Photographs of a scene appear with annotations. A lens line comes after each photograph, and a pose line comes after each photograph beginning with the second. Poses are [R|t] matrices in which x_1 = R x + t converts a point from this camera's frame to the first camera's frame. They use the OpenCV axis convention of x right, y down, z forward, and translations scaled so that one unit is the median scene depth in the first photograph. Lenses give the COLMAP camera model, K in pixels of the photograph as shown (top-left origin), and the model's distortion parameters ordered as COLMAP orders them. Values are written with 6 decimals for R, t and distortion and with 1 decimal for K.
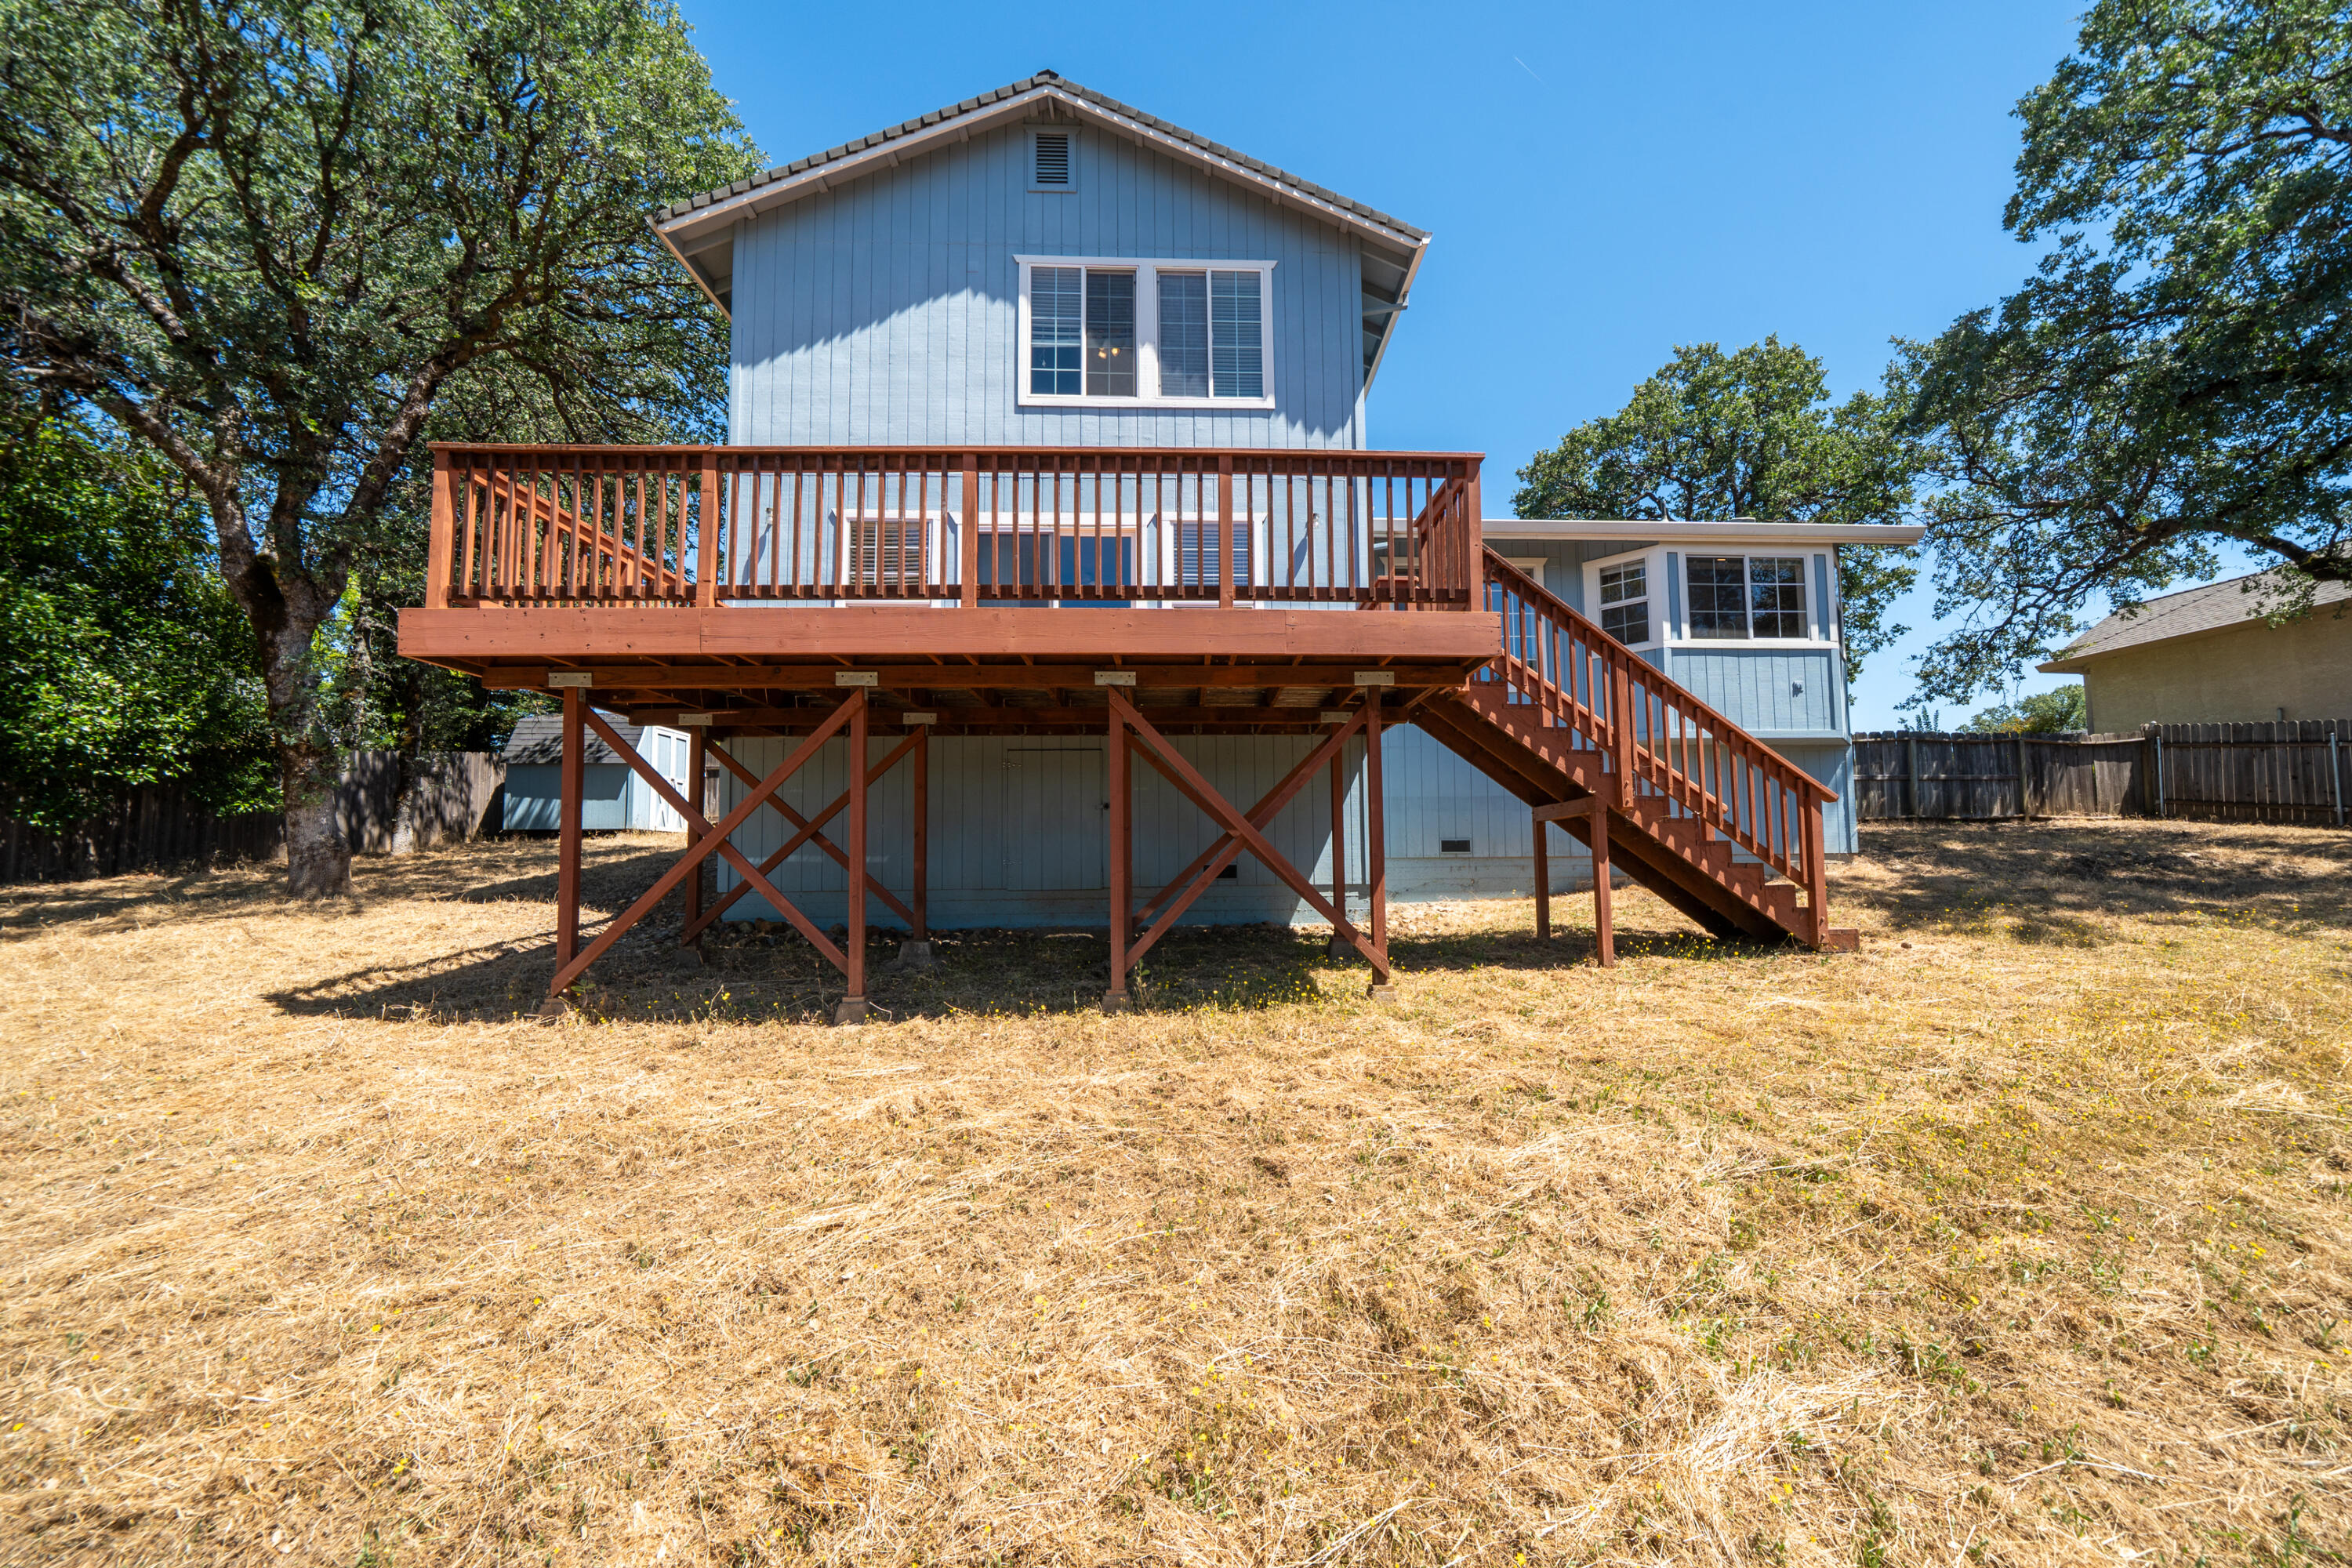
lens RADIAL K [[823.0, 0, 1171.6], [0, 823.0, 777.6], [0, 0, 1]] dist [-0.010563, -0.000052]
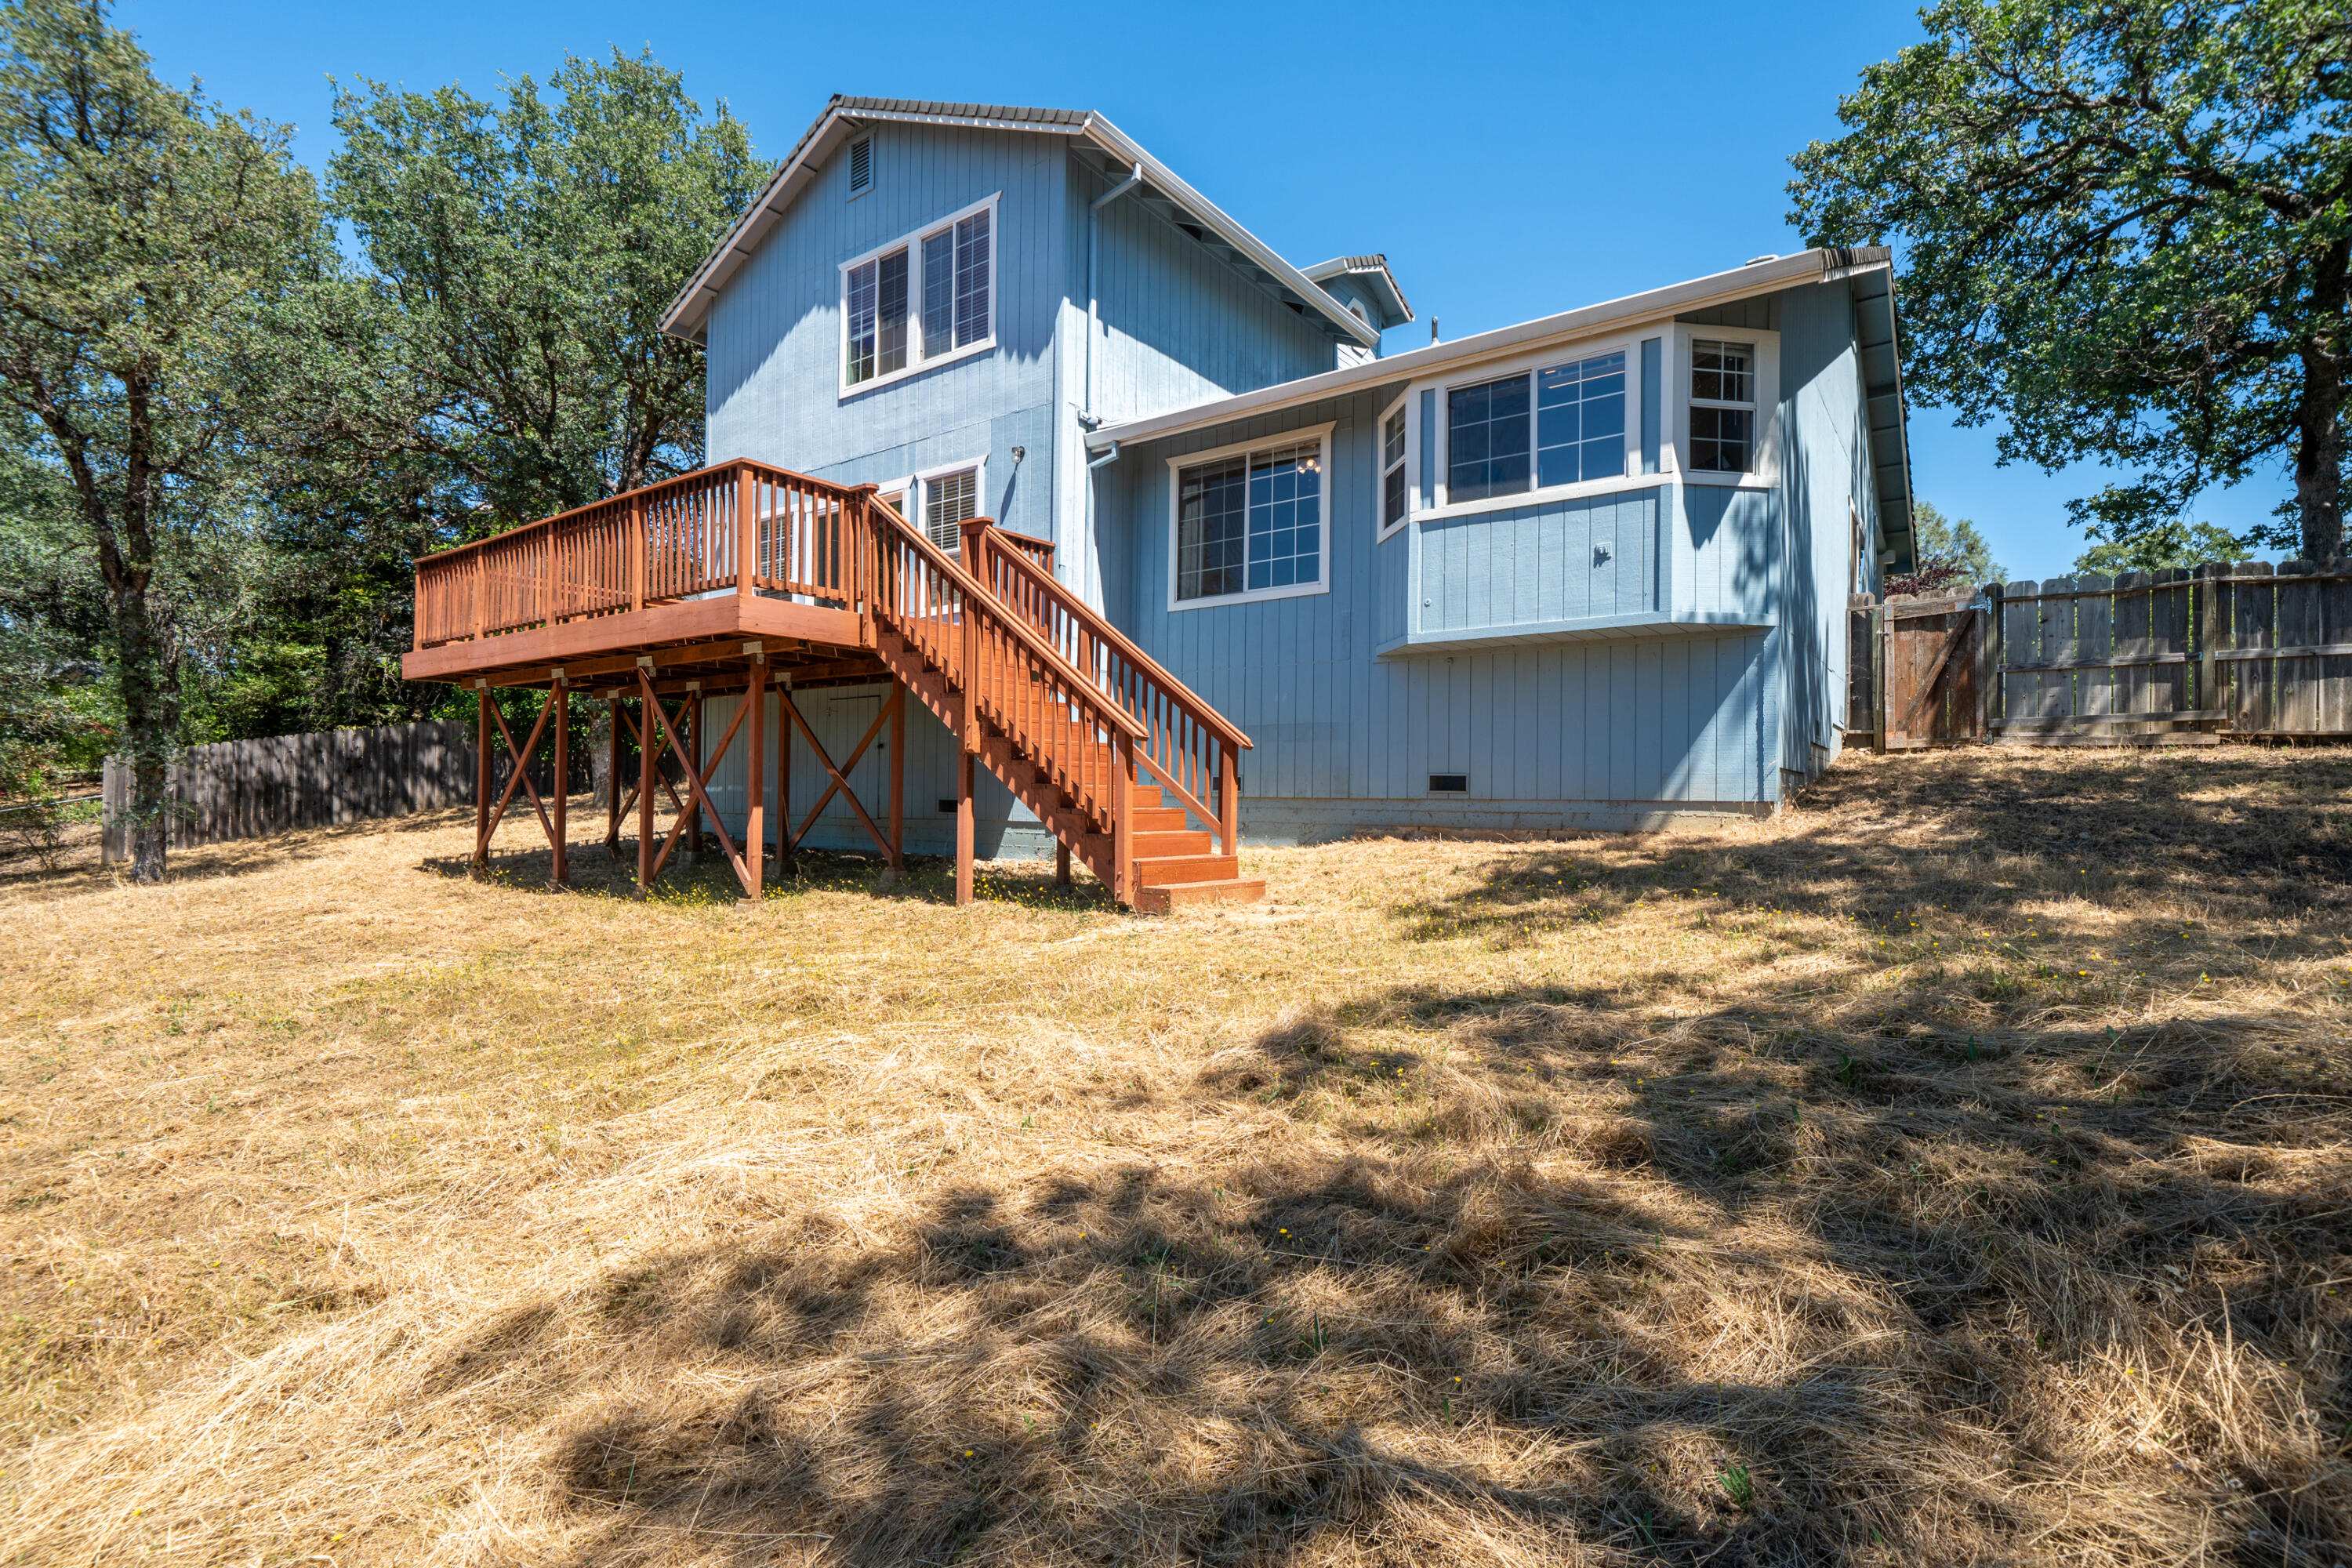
lens RADIAL K [[1112.4, 0, 1164.6], [0, 1112.4, 708.3], [0, 0, 1]] dist [0.014662, 0.000119]
pose [[0.764922, -0.033232, -0.643265, 1.136506], [0.050172, 0.998708, 0.008066, -0.009311], [0.642166, -0.038443, 0.765601, 0.074834]]
